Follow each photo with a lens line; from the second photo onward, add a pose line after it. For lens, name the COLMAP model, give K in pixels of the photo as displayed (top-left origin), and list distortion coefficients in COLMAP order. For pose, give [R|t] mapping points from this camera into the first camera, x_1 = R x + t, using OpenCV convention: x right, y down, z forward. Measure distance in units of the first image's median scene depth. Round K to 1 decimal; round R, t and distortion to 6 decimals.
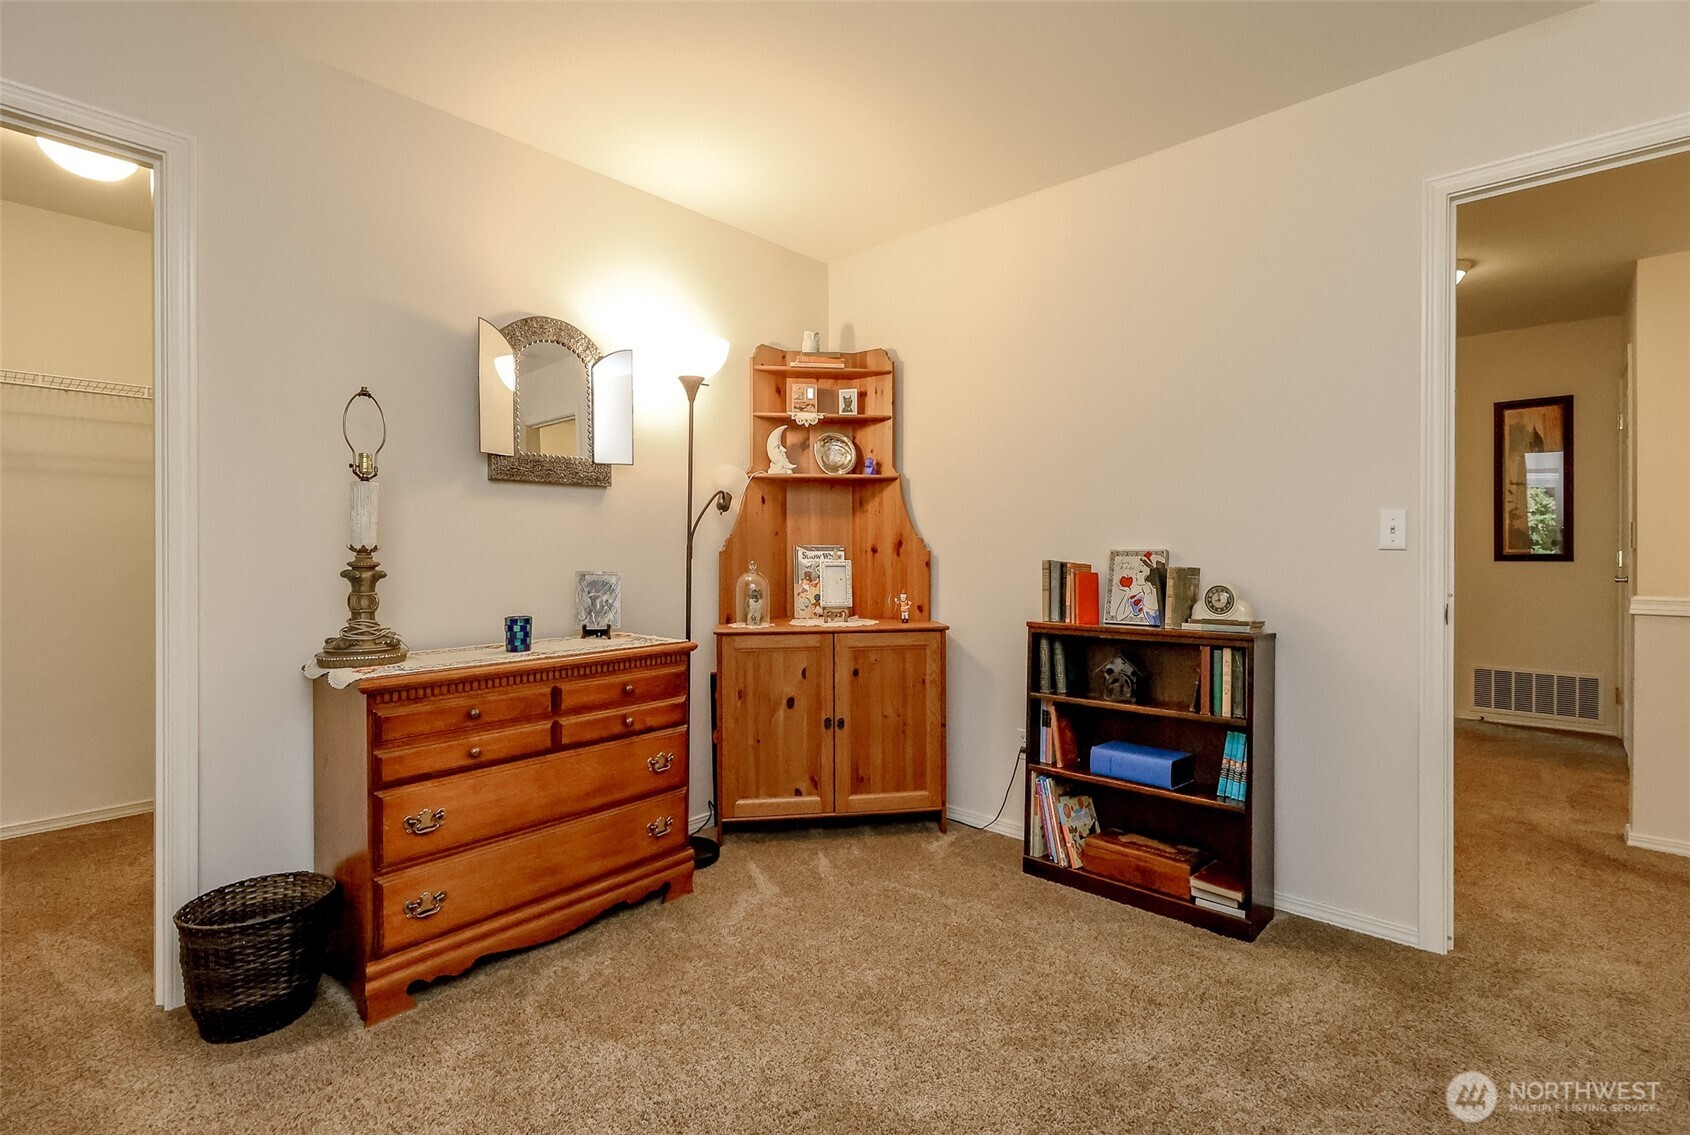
lens RADIAL K [[768.2, 0, 845.0], [0, 768.2, 567.5], [0, 0, 1]] dist [0.001624, 0.000164]
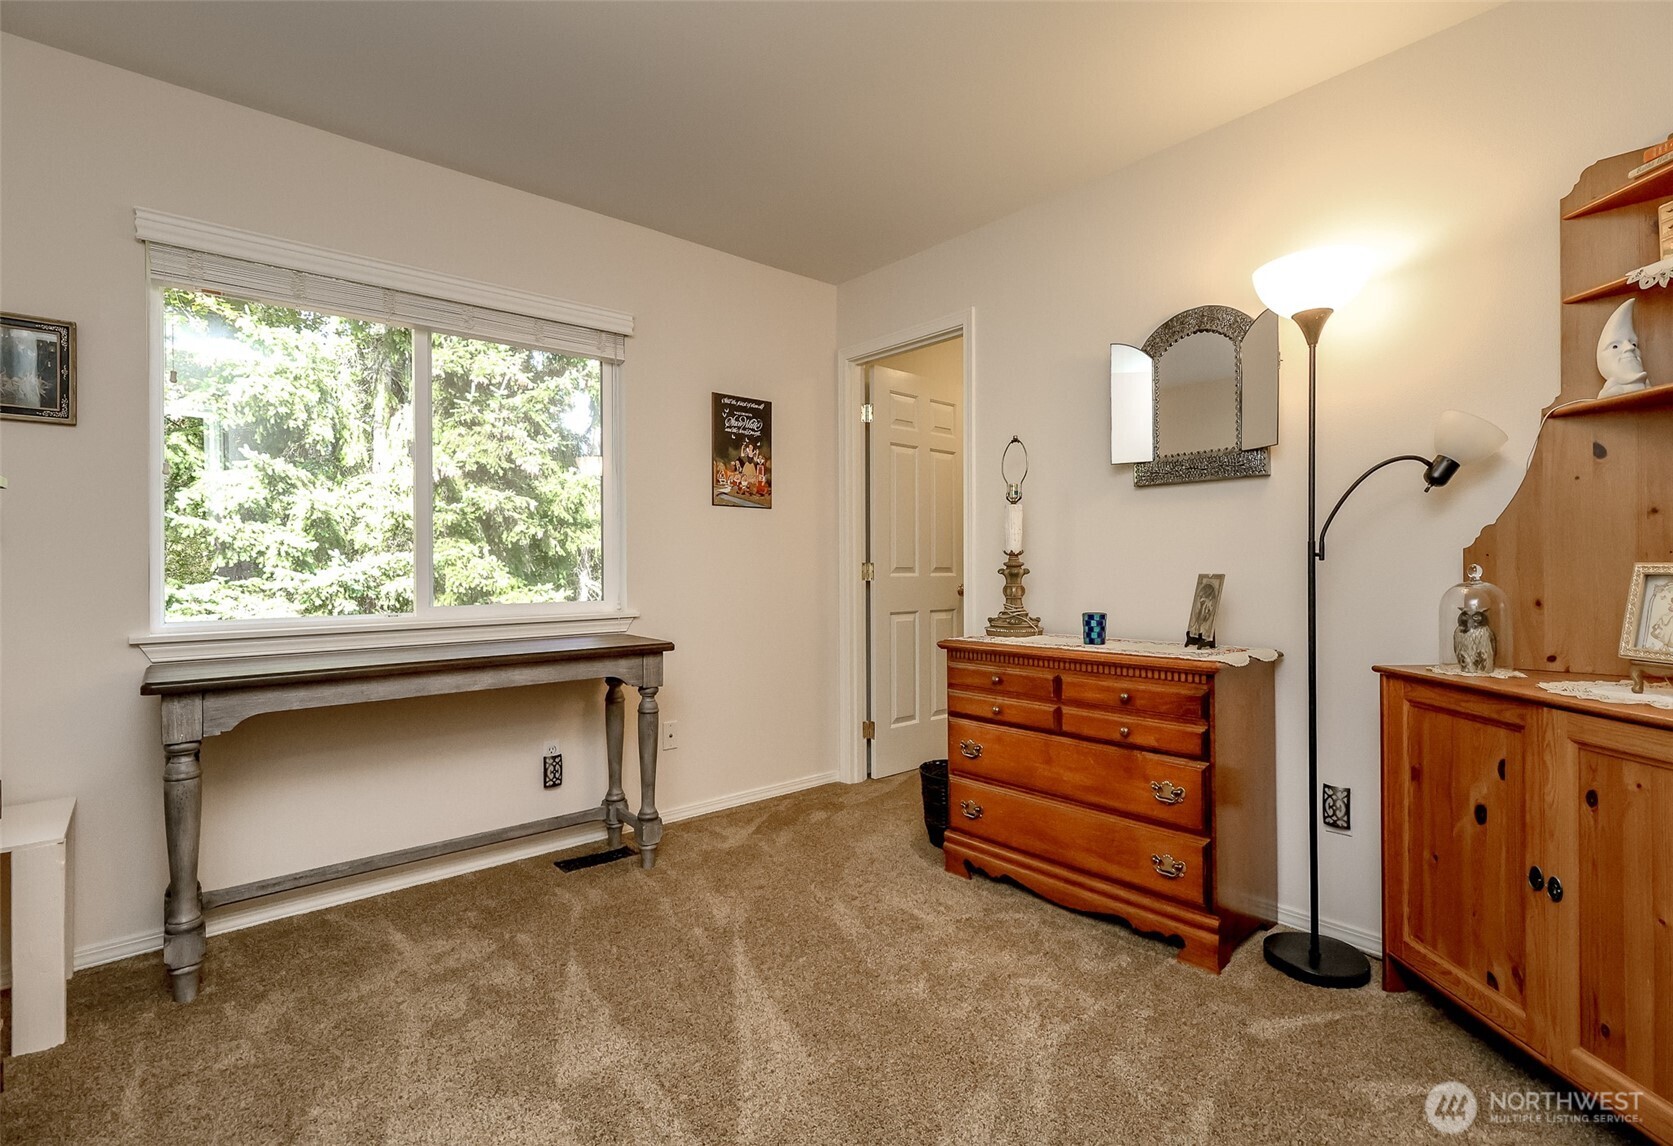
lens RADIAL K [[778.6, 0, 836.5], [0, 778.6, 573.0], [0, 0, 1]] dist [0.000777, 0.000072]
pose [[-0.139295, 0.013575, -0.990158, 0.726071], [-0.011756, 0.999813, 0.015361, -0.005162], [0.990181, 0.013780, -0.139109, 0.789283]]
